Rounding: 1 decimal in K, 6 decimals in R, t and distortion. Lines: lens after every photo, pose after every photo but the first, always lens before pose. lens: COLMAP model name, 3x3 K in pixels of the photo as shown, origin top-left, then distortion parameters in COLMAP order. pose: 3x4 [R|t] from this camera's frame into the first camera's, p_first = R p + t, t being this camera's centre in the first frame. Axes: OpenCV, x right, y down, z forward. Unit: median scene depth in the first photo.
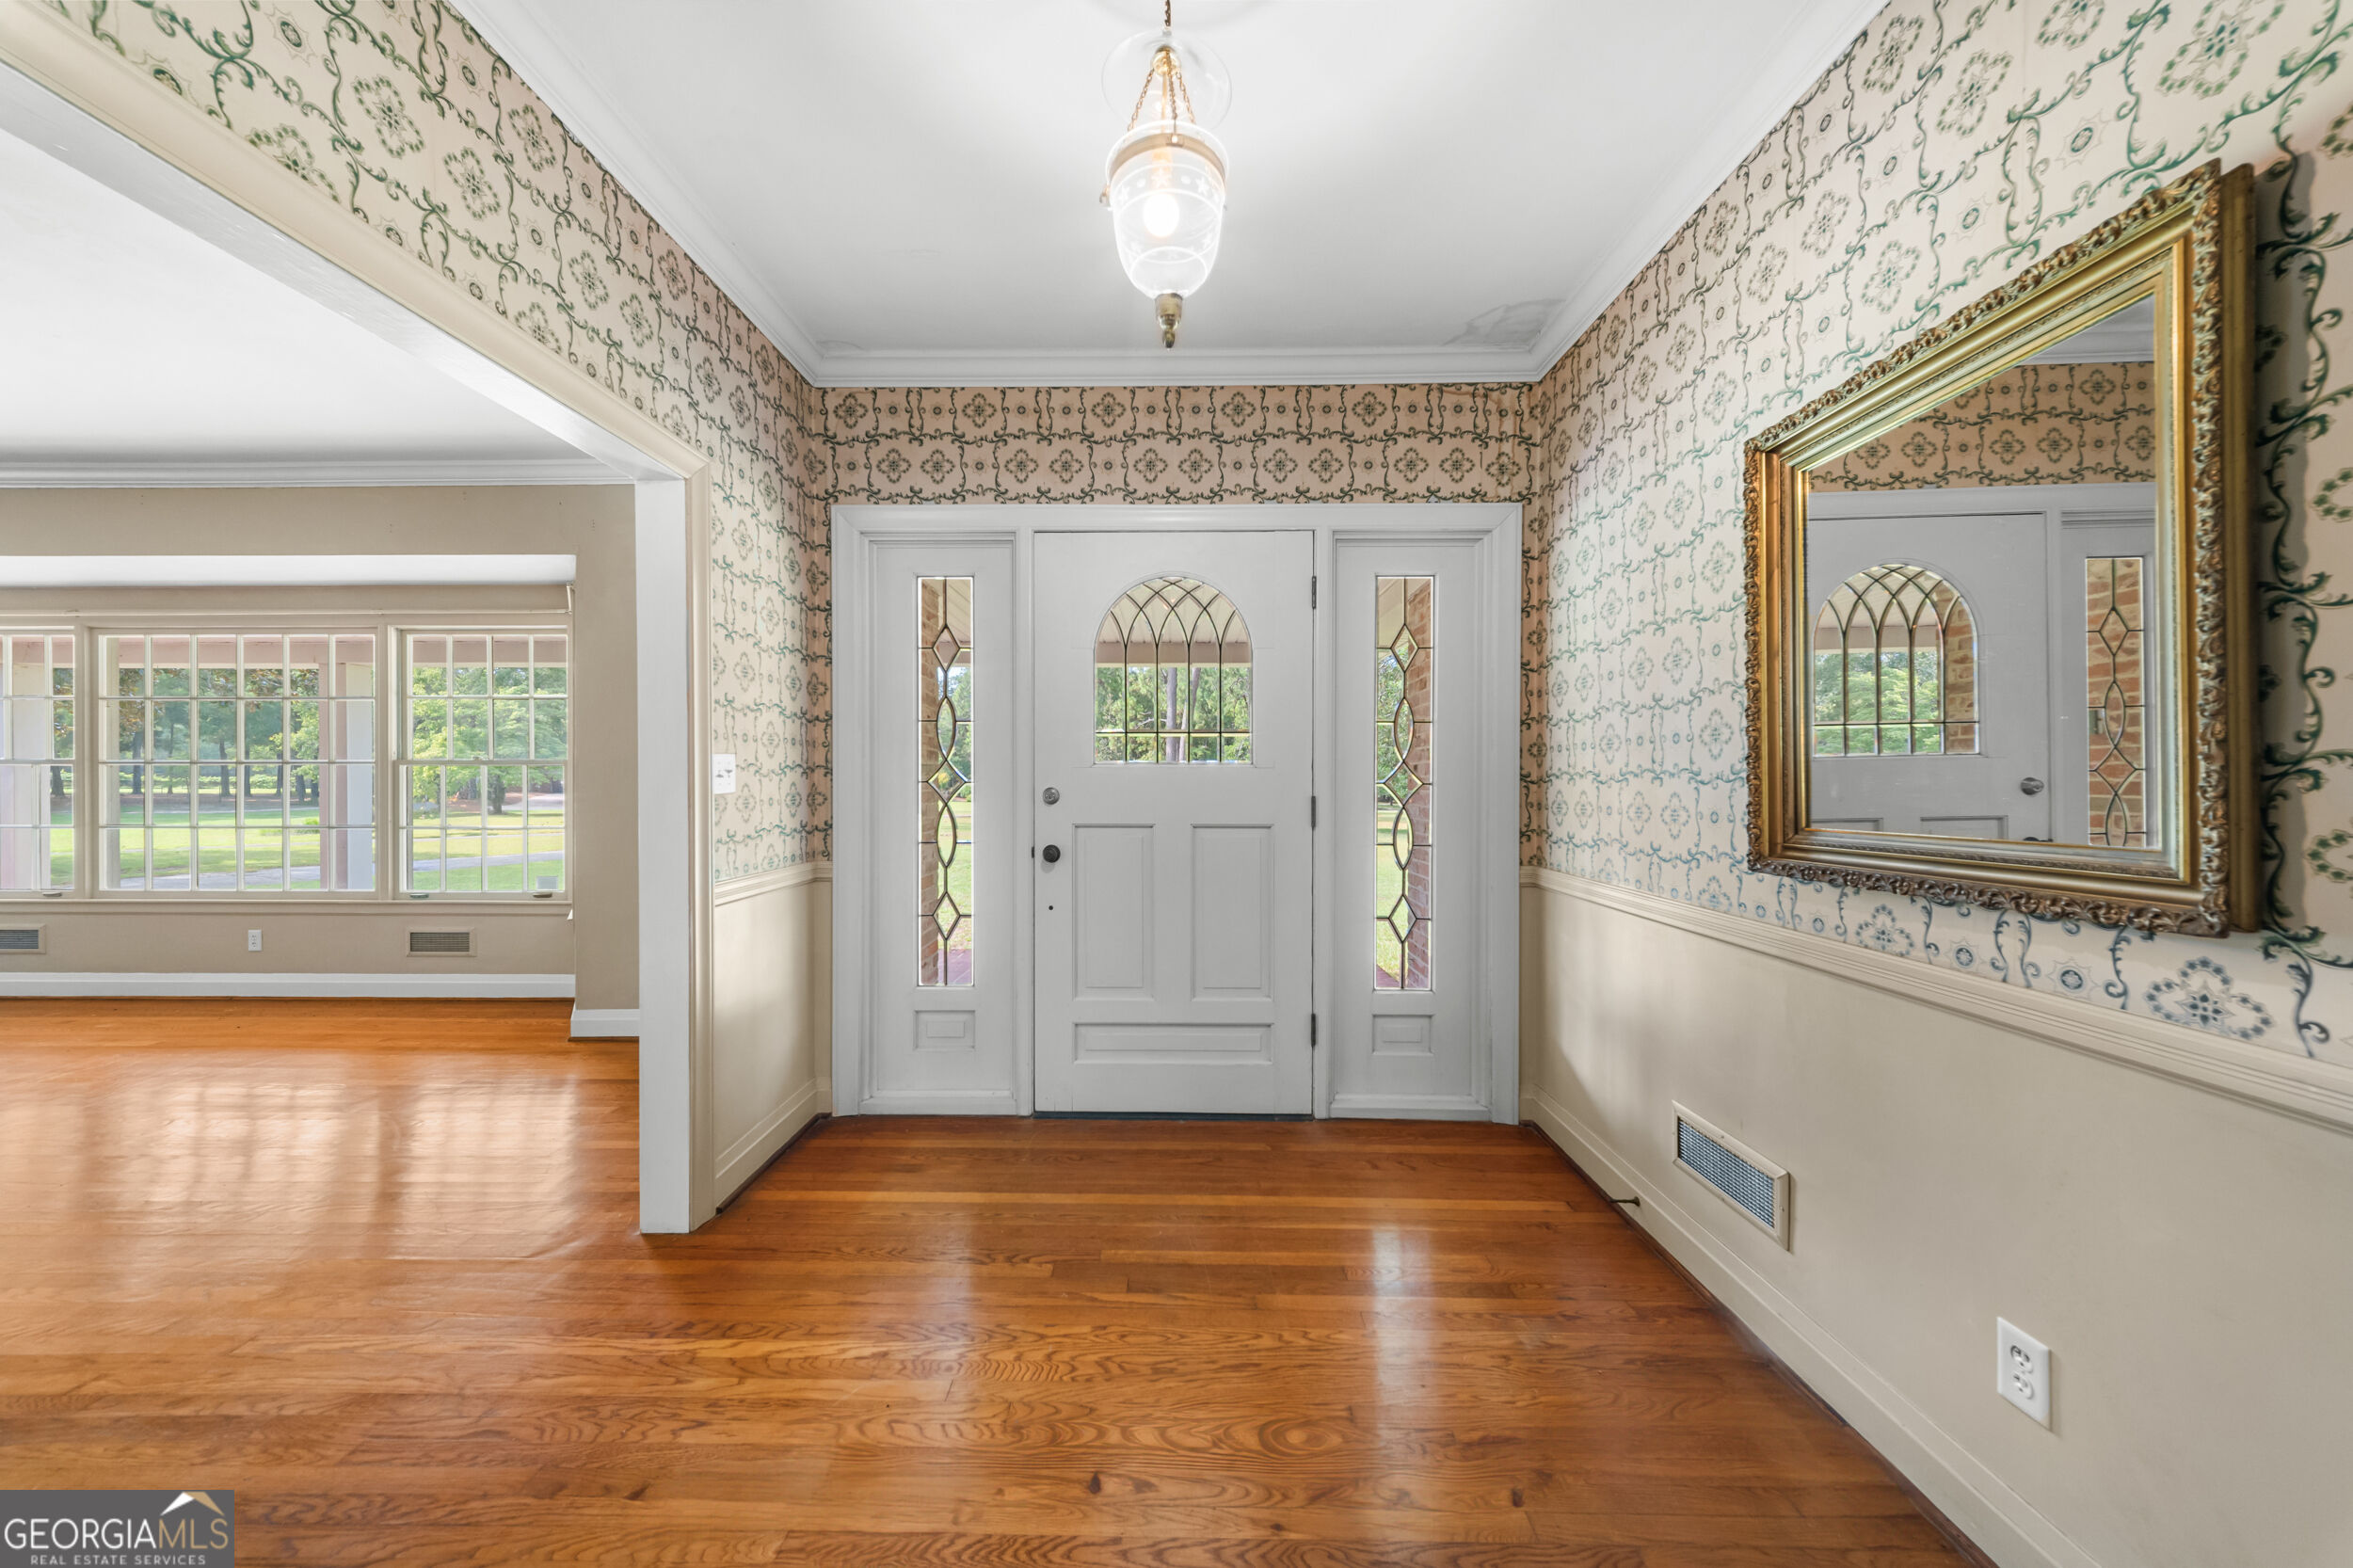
lens RADIAL K [[818.0, 0, 1172.9], [0, 818.0, 784.1], [0, 0, 1]] dist [0.009340, -0.001804]
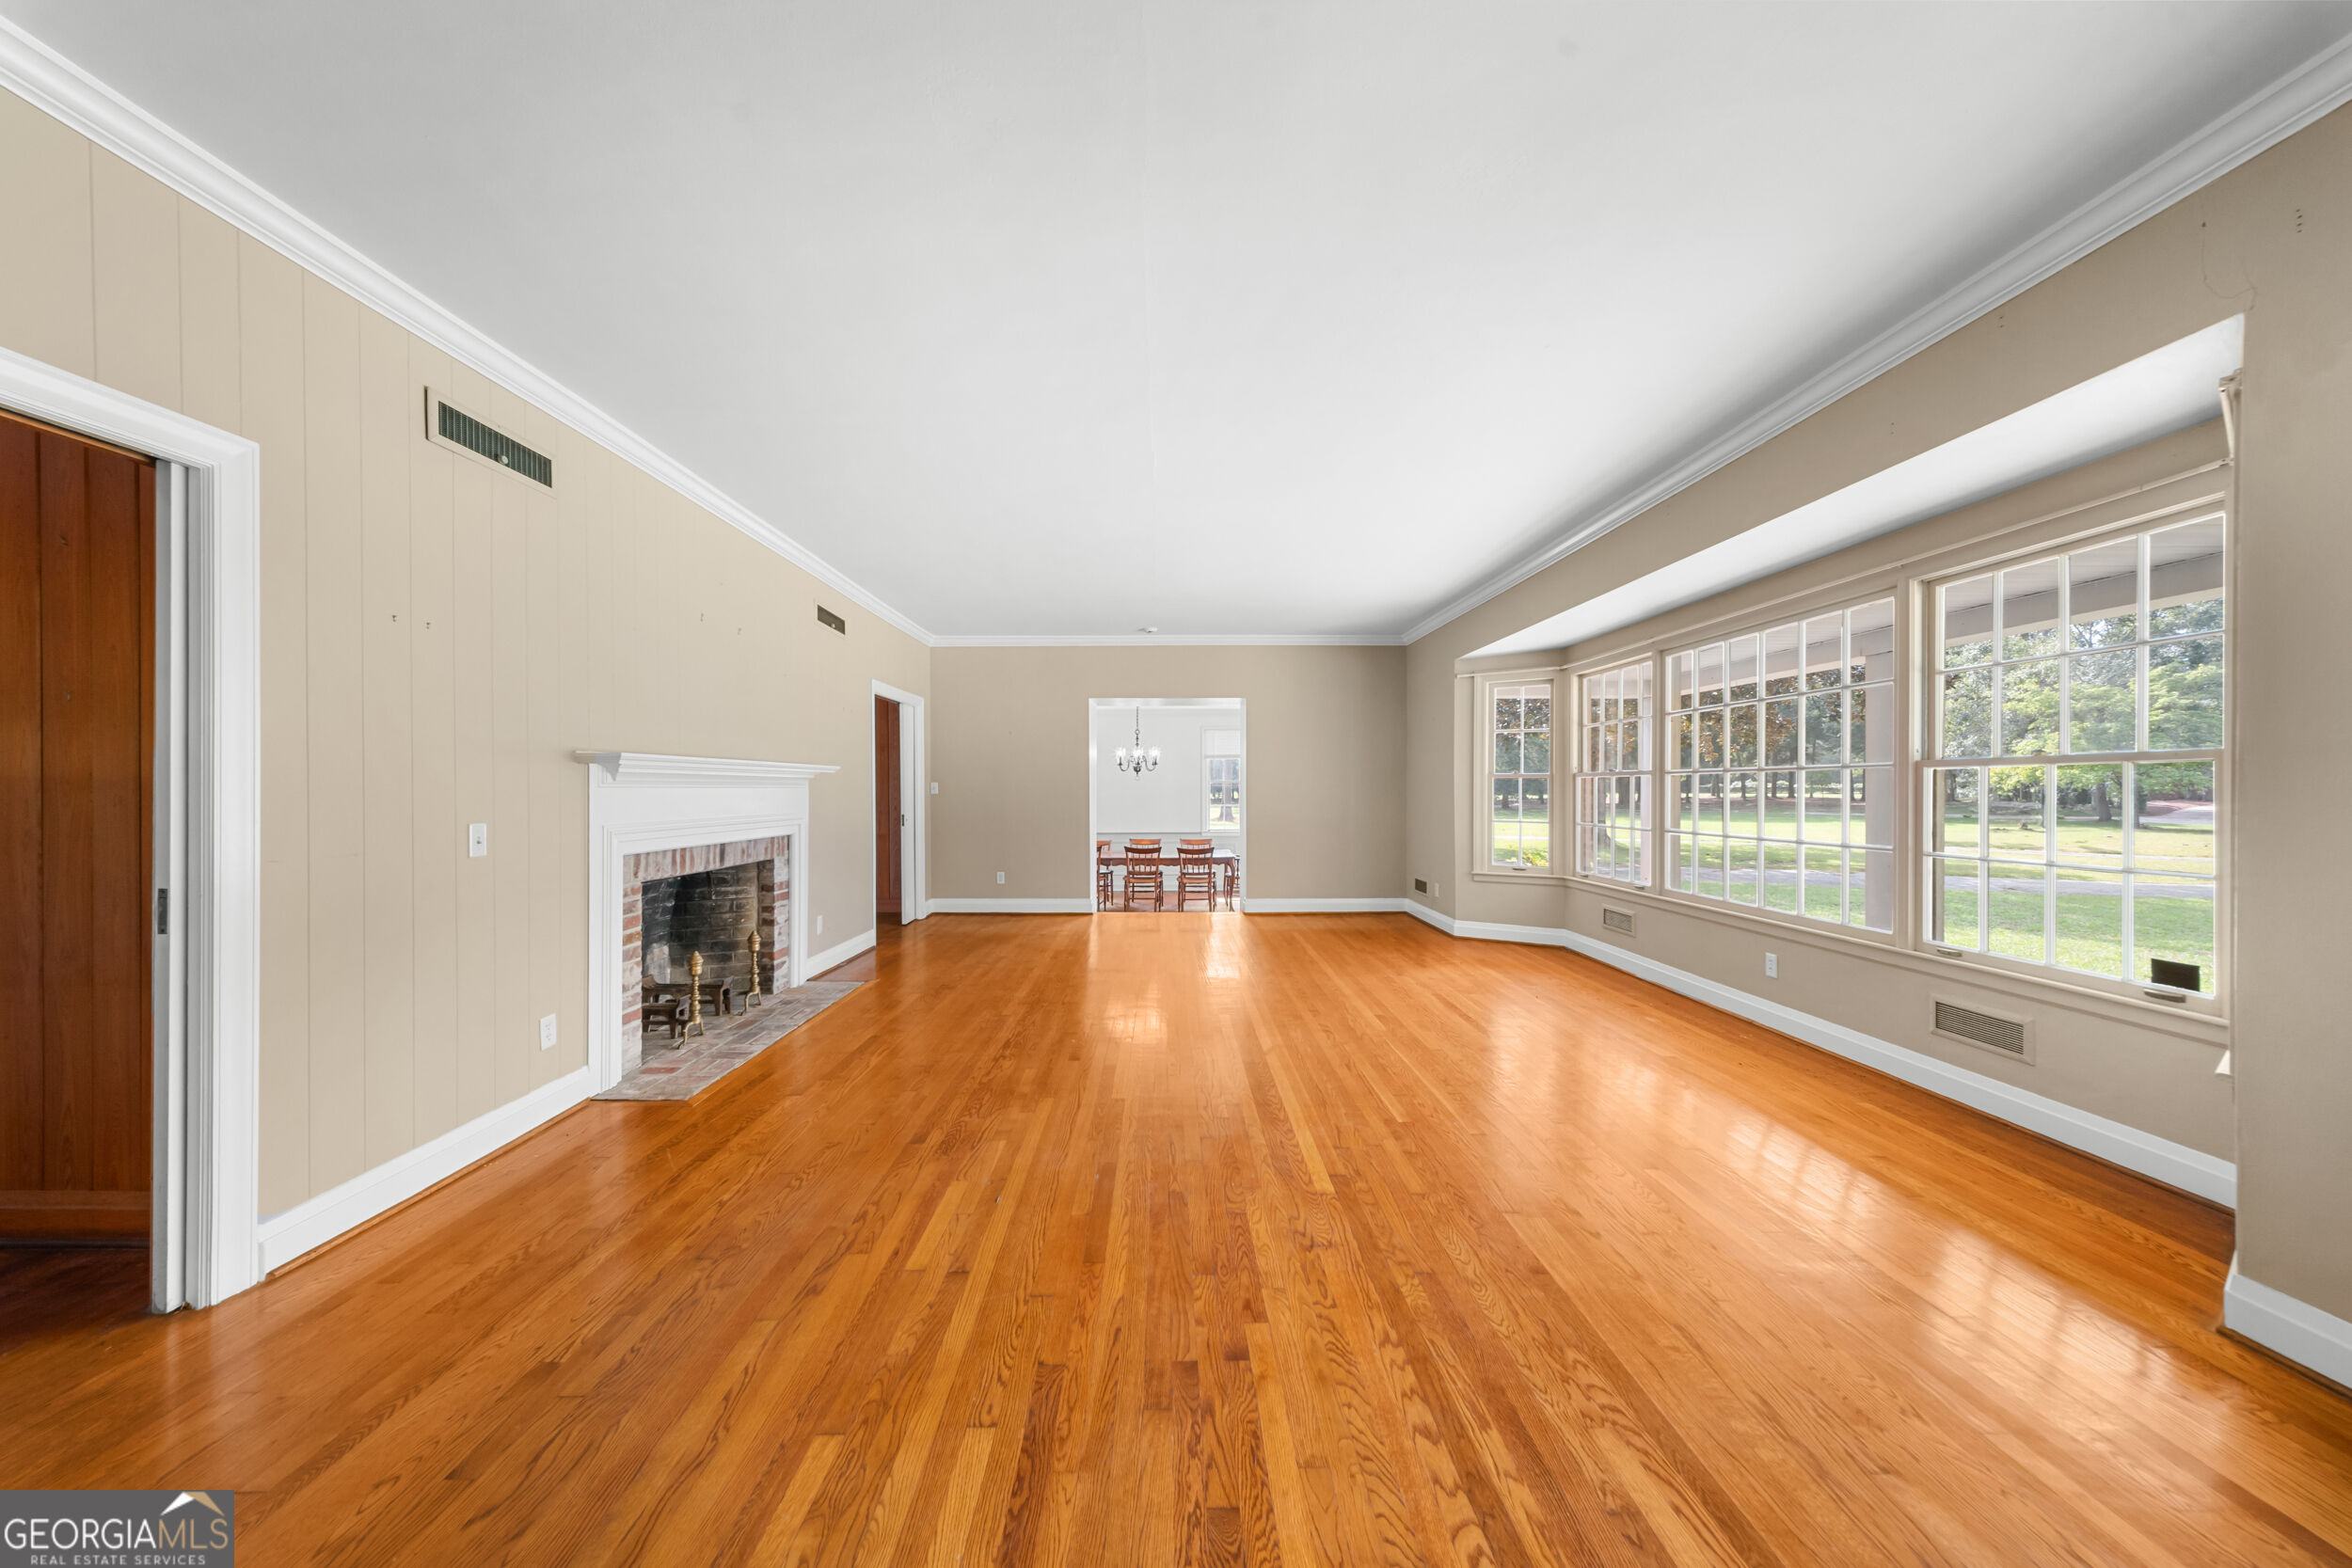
lens RADIAL K [[817.6, 0, 1170.2], [0, 817.6, 788.3], [0, 0, 1]] dist [0.009340, -0.001804]
pose [[0.017778, -0.000721, -0.999842, -0.225543], [-0.000672, 1.000000, -0.000734, -0.002936], [0.999842, 0.000685, 0.017778, 0.325553]]
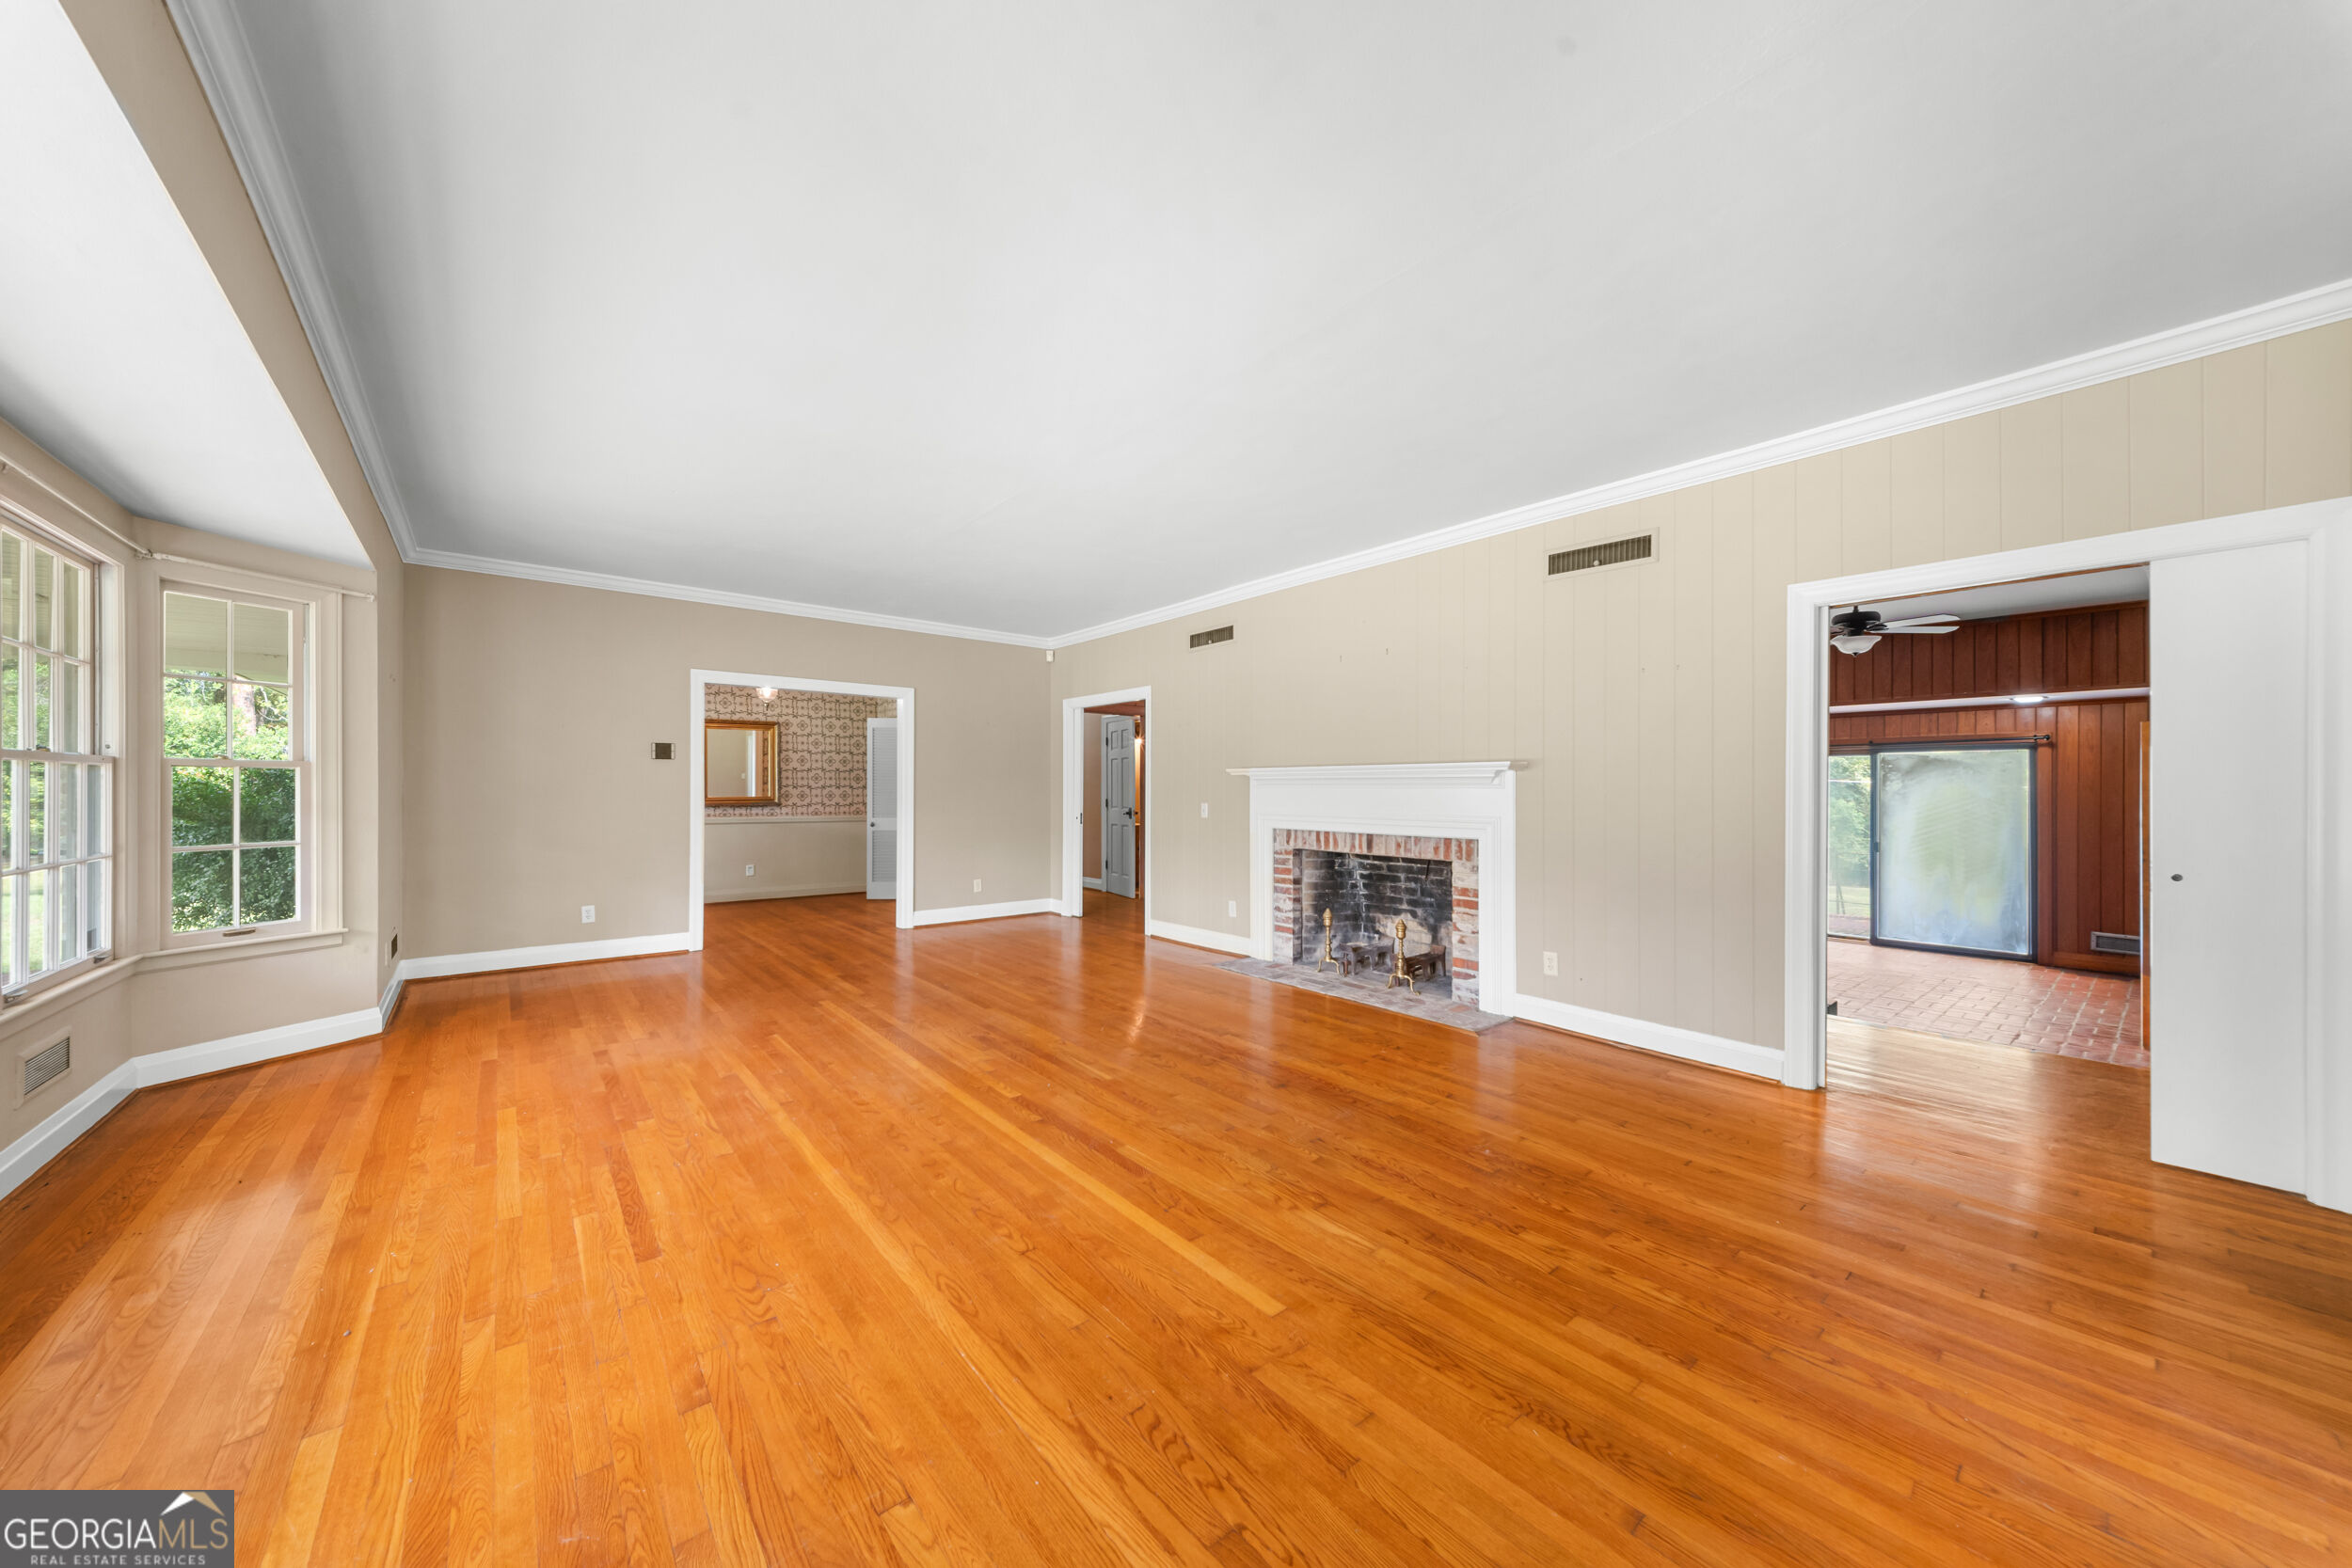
lens RADIAL K [[817.6, 0, 1160.8], [0, 817.6, 781.8], [0, 0, 1]] dist [0.009340, -0.001804]
pose [[-0.638196, 0.003384, 0.769866, -1.811791], [-0.002873, 0.999973, -0.006778, -0.004408], [-0.769868, -0.006538, -0.638169, 0.763688]]
